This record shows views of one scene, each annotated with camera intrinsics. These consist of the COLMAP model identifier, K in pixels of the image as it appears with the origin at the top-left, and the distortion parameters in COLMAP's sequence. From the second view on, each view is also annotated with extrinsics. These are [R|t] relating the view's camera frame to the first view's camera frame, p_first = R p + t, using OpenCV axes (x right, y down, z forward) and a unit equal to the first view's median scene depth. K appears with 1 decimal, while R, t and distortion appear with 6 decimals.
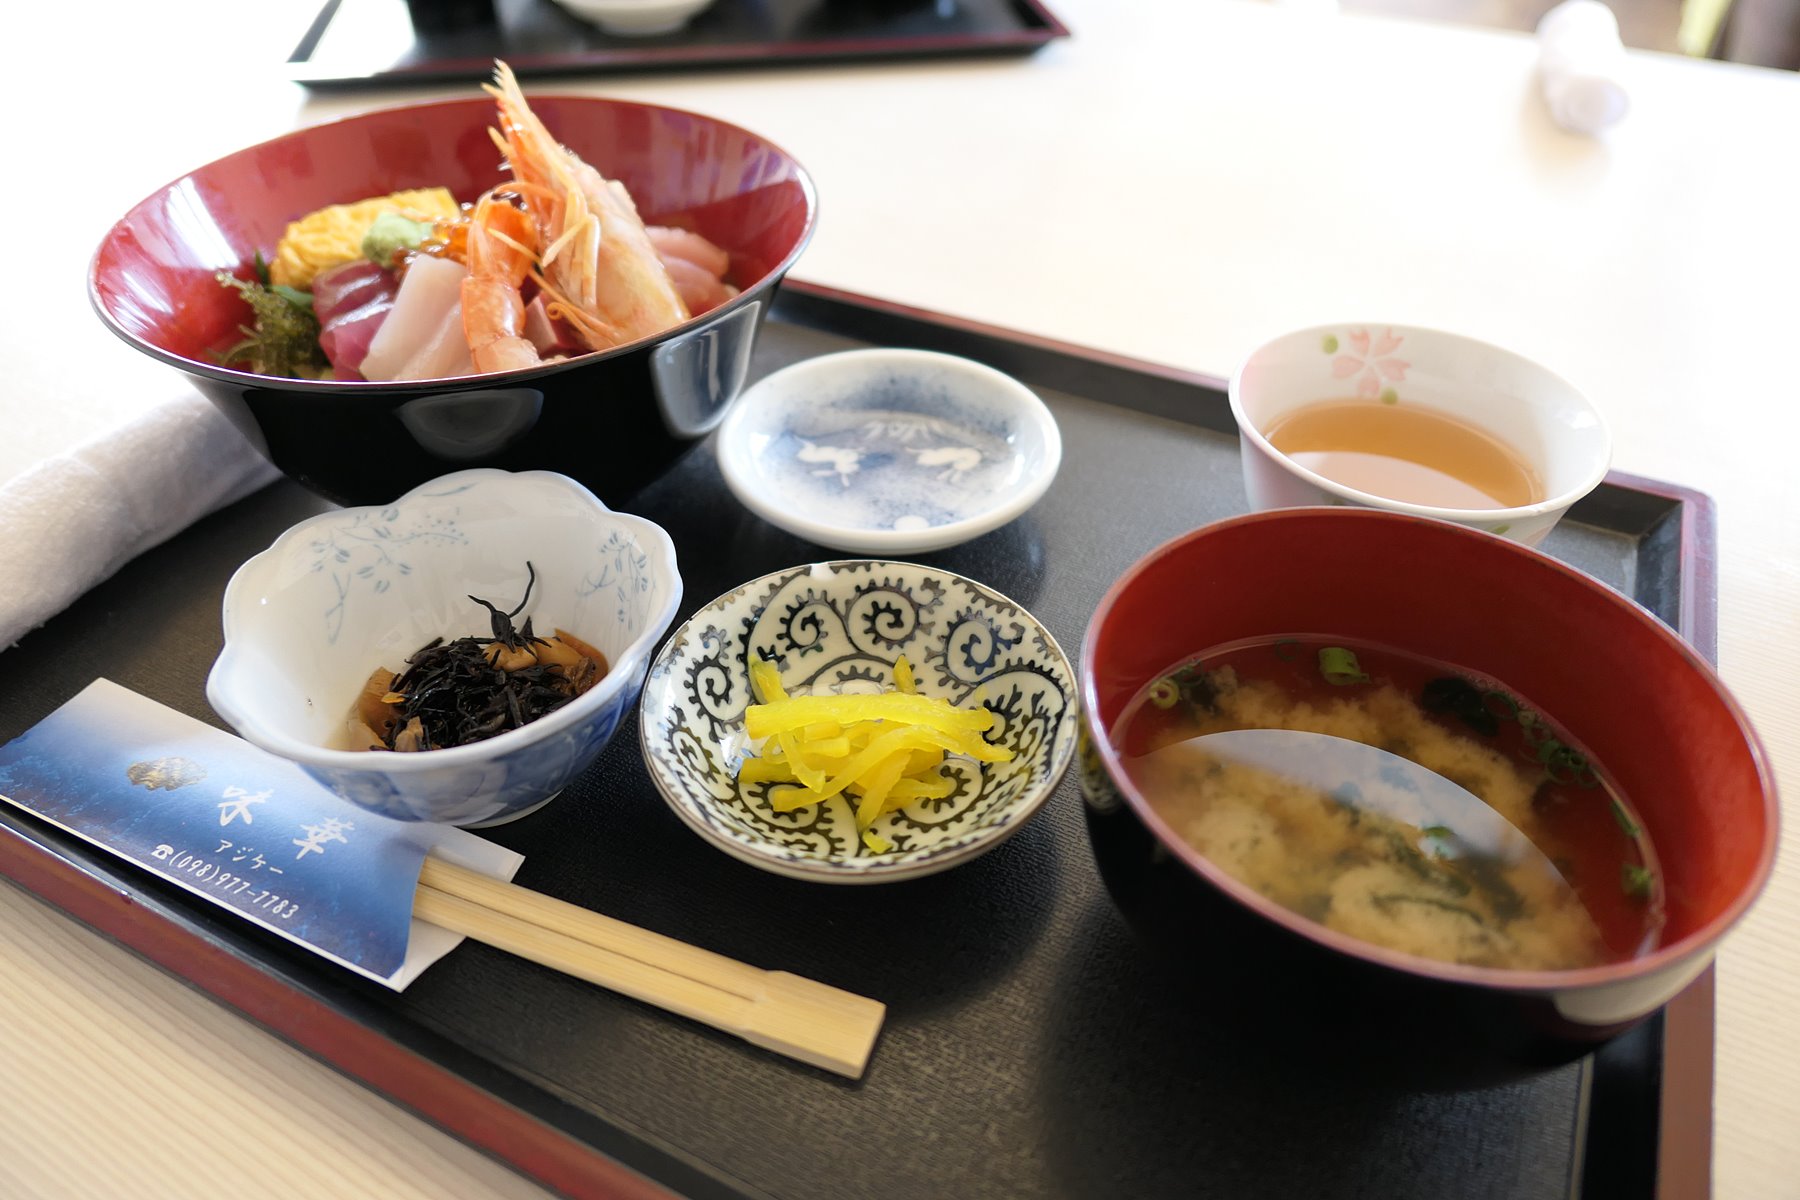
lens RADIAL K [[1254.1, 0, 909.4], [0, 1254.1, 596.0], [0, 0, 1]] dist [-0.014128, 0.001251]
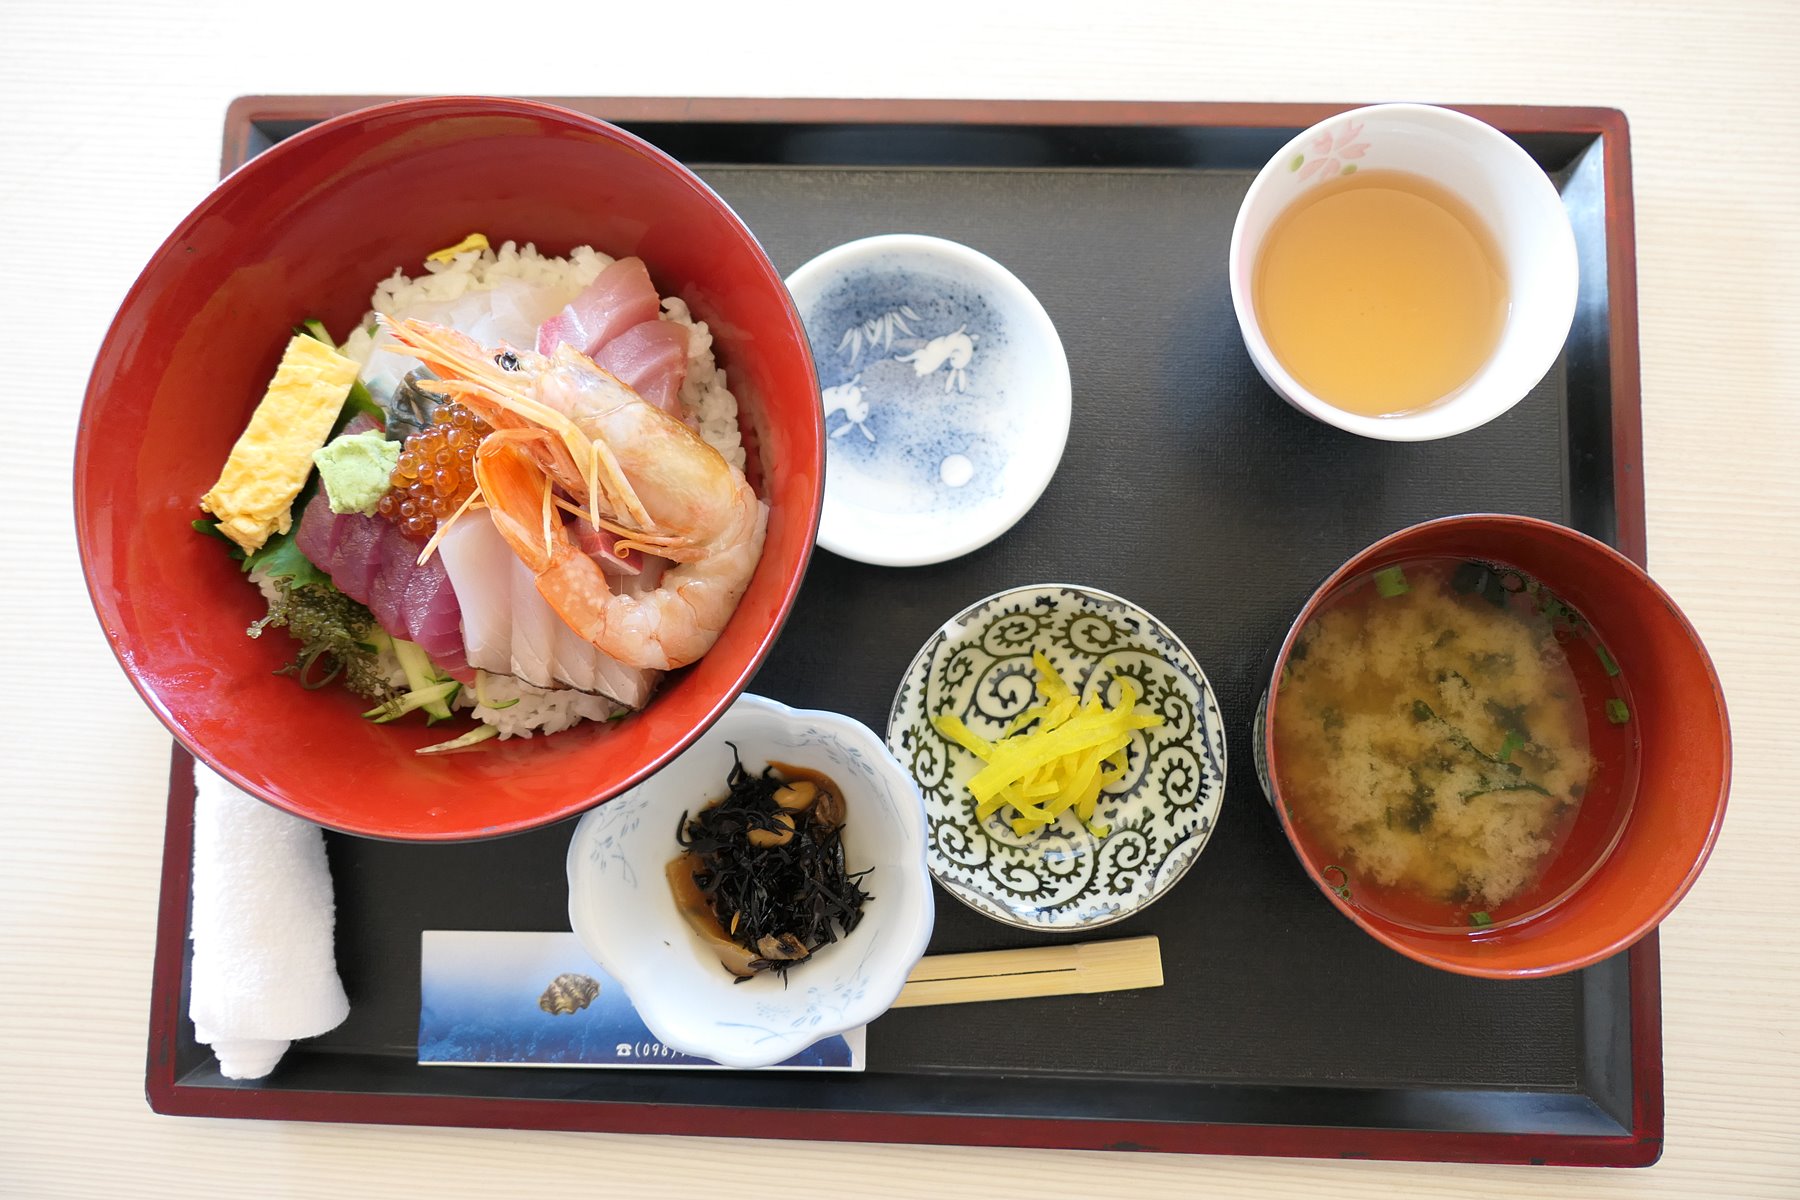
lens RADIAL K [[1254.1, 0, 909.4], [0, 1254.1, 596.0], [0, 0, 1]] dist [-0.014128, 0.001251]
pose [[0.906794, -0.421246, 0.016620, -0.113817], [0.293150, 0.658400, 0.693234, -0.861401], [-0.302965, -0.623748, 0.720521, 0.201785]]
